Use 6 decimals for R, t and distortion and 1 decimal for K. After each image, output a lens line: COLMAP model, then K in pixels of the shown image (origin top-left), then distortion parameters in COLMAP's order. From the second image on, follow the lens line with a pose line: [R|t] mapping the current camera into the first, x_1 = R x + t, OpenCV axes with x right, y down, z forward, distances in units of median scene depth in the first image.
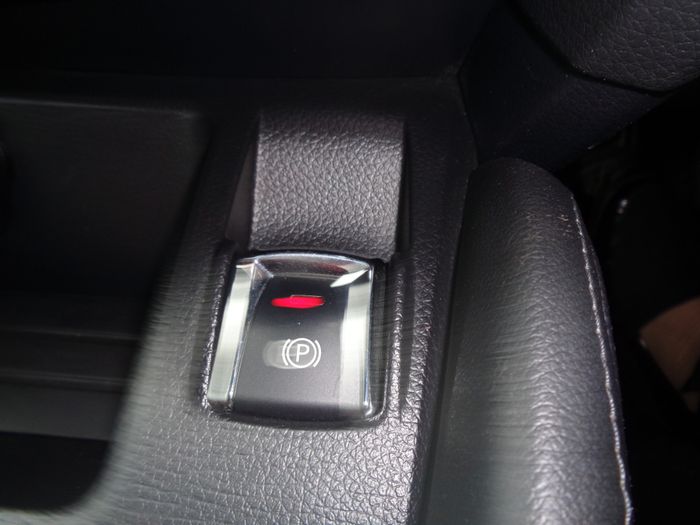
lens RADIAL K [[507.7, 0, 350.0], [0, 507.7, 262.5], [0, 0, 1]] dist [0.001832, -0.002943]
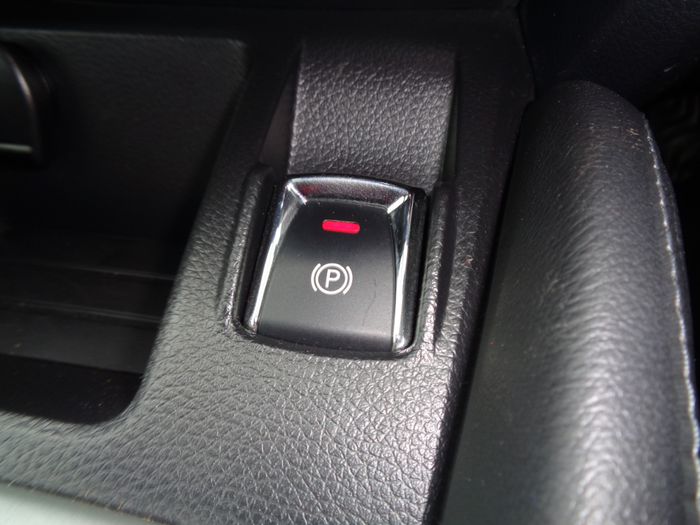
lens RADIAL K [[509.8, 0, 350.0], [0, 509.8, 262.5], [0, 0, 1]] dist [-0.005451, 0.003558]
pose [[0.995006, 0.047761, -0.087643, 0.019988], [-0.045538, 0.998593, 0.027186, 0.123495], [0.088818, -0.023059, 0.995781, 0.068541]]
